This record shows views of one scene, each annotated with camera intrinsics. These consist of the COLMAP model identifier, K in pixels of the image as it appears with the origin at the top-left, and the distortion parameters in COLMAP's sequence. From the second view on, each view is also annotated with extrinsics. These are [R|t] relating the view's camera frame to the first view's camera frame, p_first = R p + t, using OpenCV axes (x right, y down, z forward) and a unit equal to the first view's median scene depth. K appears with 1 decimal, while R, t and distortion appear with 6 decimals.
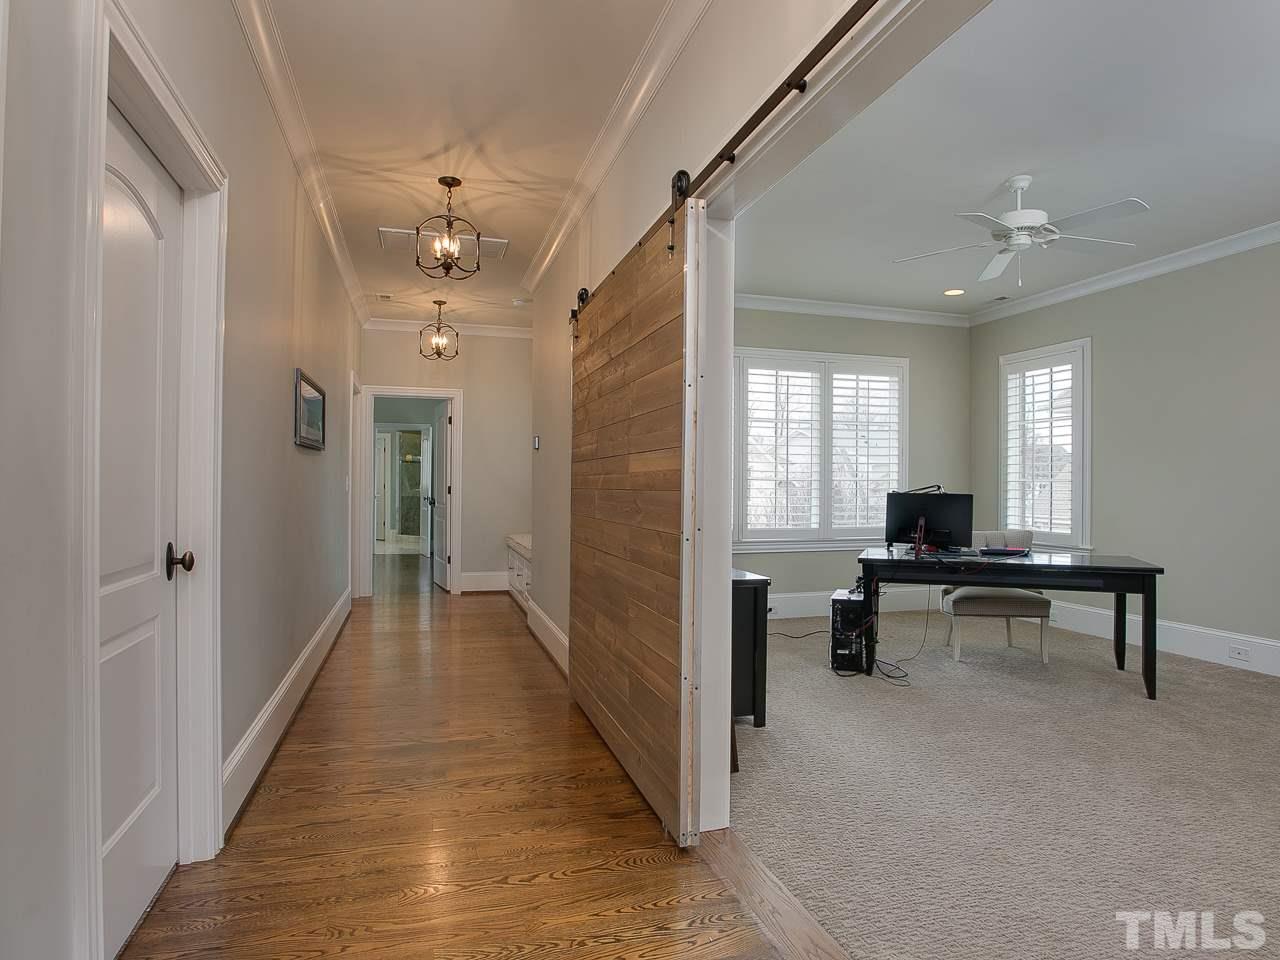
lens RADIAL K [[700.5, 0, 636.0], [0, 700.5, 483.9], [0, 0, 1]] dist [-0.018474, -0.000205]
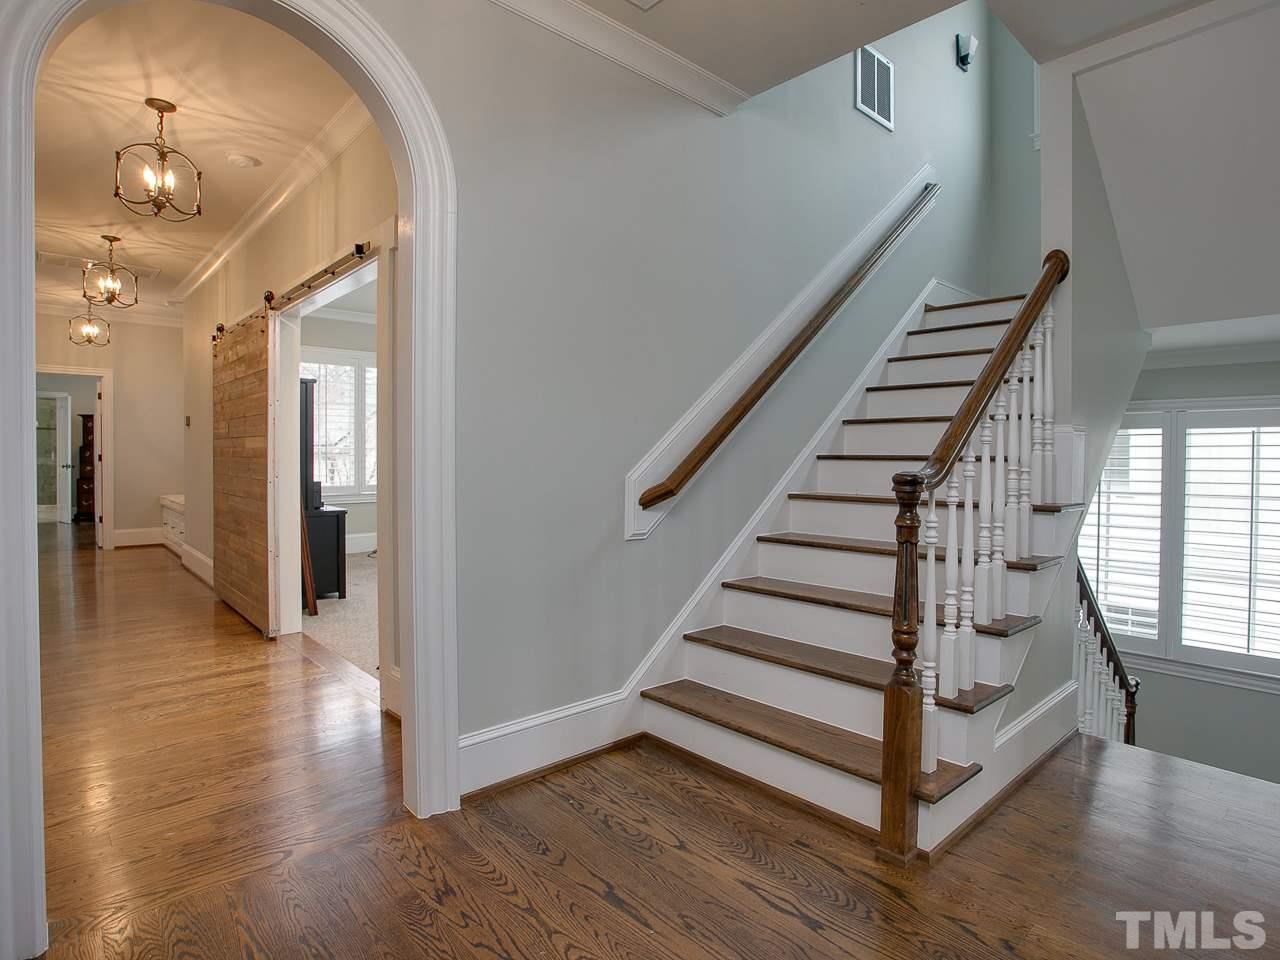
lens RADIAL K [[700.5, 0, 641.5], [0, 700.5, 472.1], [0, 0, 1]] dist [-0.018474, -0.000205]
pose [[0.909602, -0.009325, 0.415375, 0.121797], [-0.002685, 0.999595, 0.028321, -0.005257], [-0.415471, -0.026877, 0.909209, -0.723288]]
